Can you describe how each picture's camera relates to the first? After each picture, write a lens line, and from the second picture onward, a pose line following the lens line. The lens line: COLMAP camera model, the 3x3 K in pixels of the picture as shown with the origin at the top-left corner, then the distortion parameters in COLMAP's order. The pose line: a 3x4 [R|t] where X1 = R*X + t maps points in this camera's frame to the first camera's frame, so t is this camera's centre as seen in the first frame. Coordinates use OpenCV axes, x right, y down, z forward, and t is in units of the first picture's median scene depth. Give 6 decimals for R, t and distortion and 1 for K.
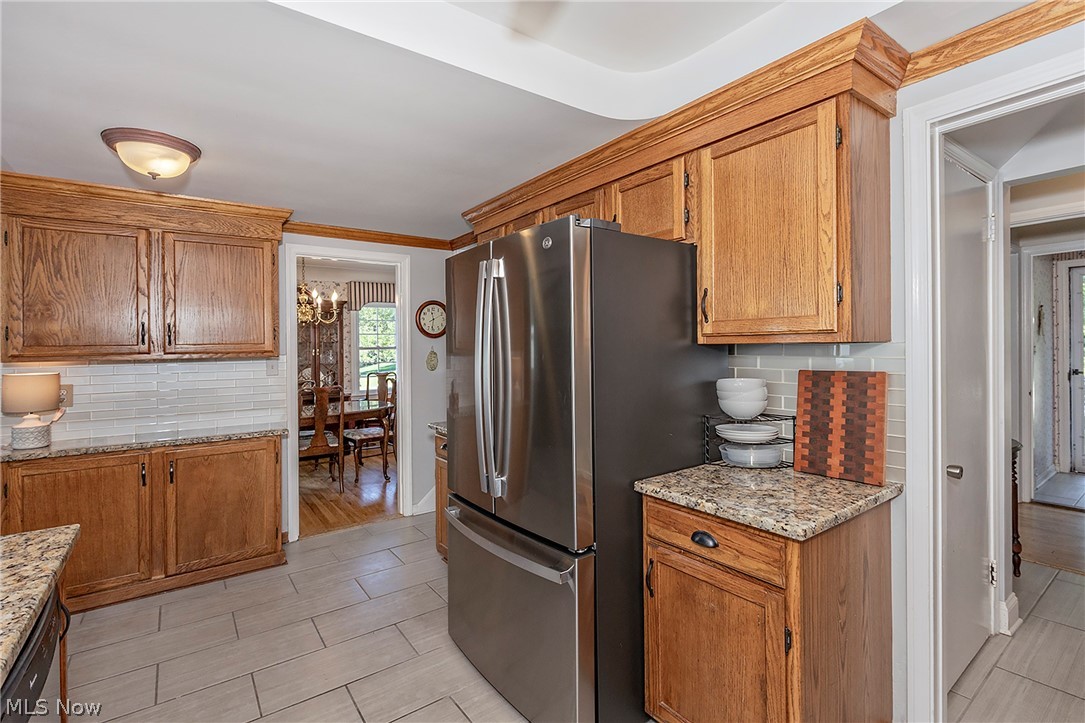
lens RADIAL K [[519.8, 0, 540.3], [0, 519.8, 350.2], [0, 0, 1]] dist [-0.001518, -0.000014]
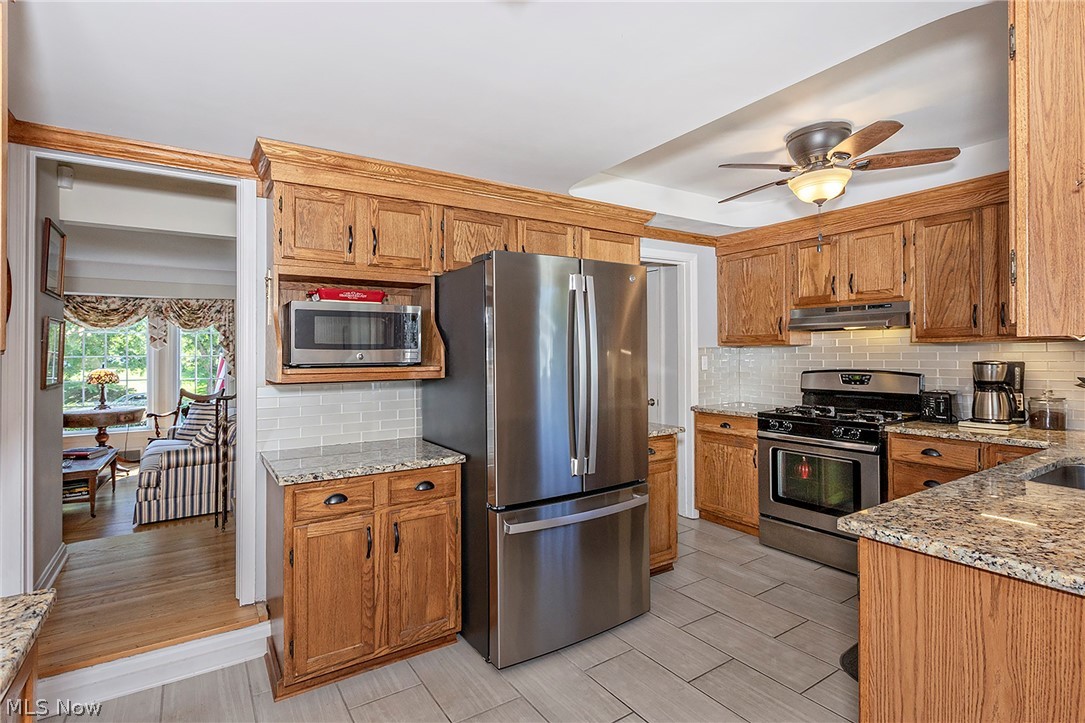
lens RADIAL K [[519.8, 0, 540.3], [0, 519.8, 350.2], [0, 0, 1]] dist [-0.001518, -0.000014]
pose [[0.038181, 0.015159, 0.999156, -1.451806], [0.005725, 0.999865, -0.015388, 0.017409], [-0.999254, 0.006308, 0.038089, 1.197045]]
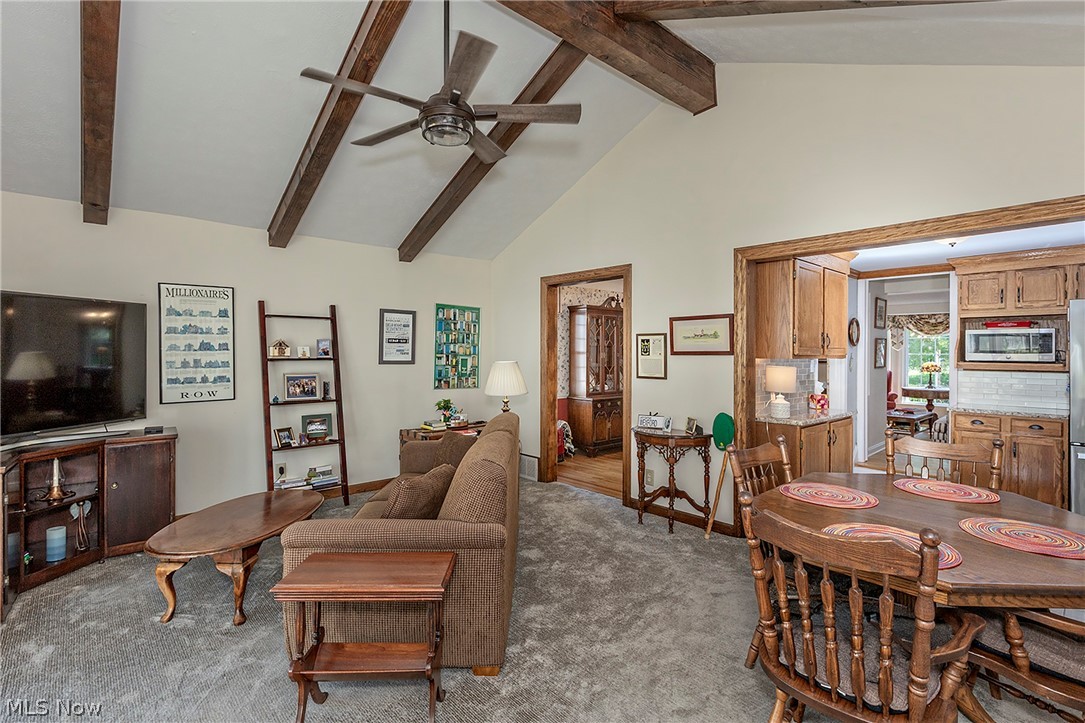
lens RADIAL K [[519.8, 0, 540.3], [0, 519.8, 350.2], [0, 0, 1]] dist [-0.001518, -0.000014]
pose [[0.992225, 0.016449, 0.123366, -2.886606], [-0.016627, 0.999862, 0.000415, 0.013355], [-0.123343, -0.002463, 0.992361, -0.760454]]
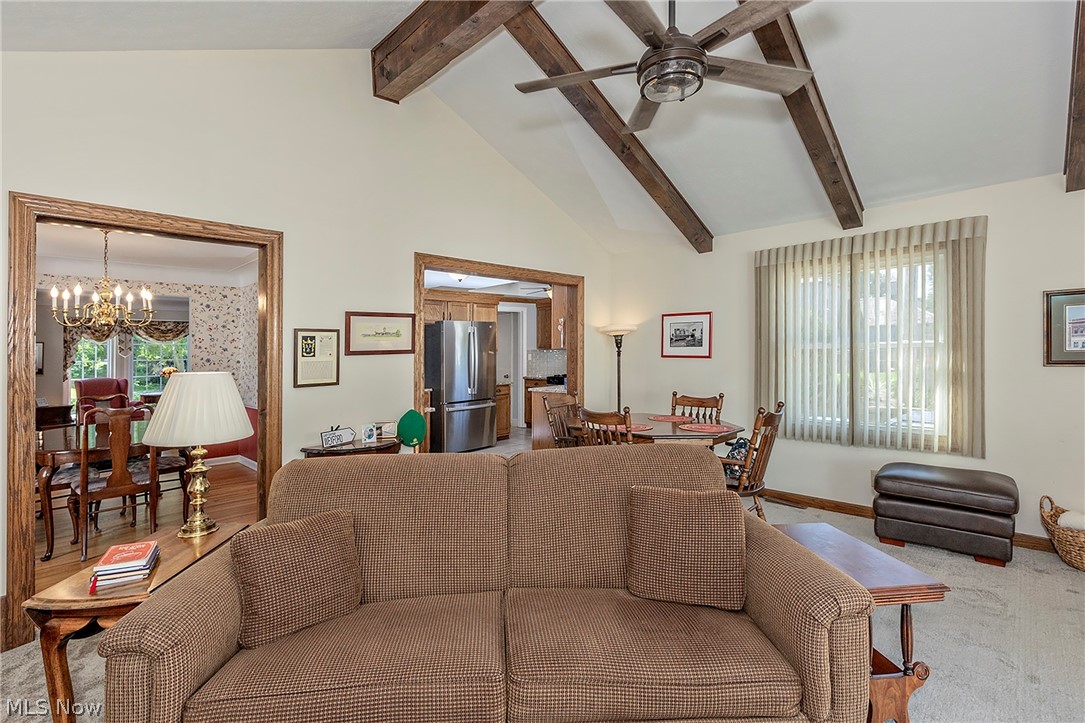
lens RADIAL K [[494.3, 0, 542.5], [0, 494.3, 361.5], [0, 0, 1]] dist [-0.000168, 0.000059]
pose [[-0.153793, -0.001490, 0.988102, -4.103087], [0.018772, 0.999814, 0.004429, 0.059166], [-0.987925, 0.019230, -0.153736, 1.192455]]
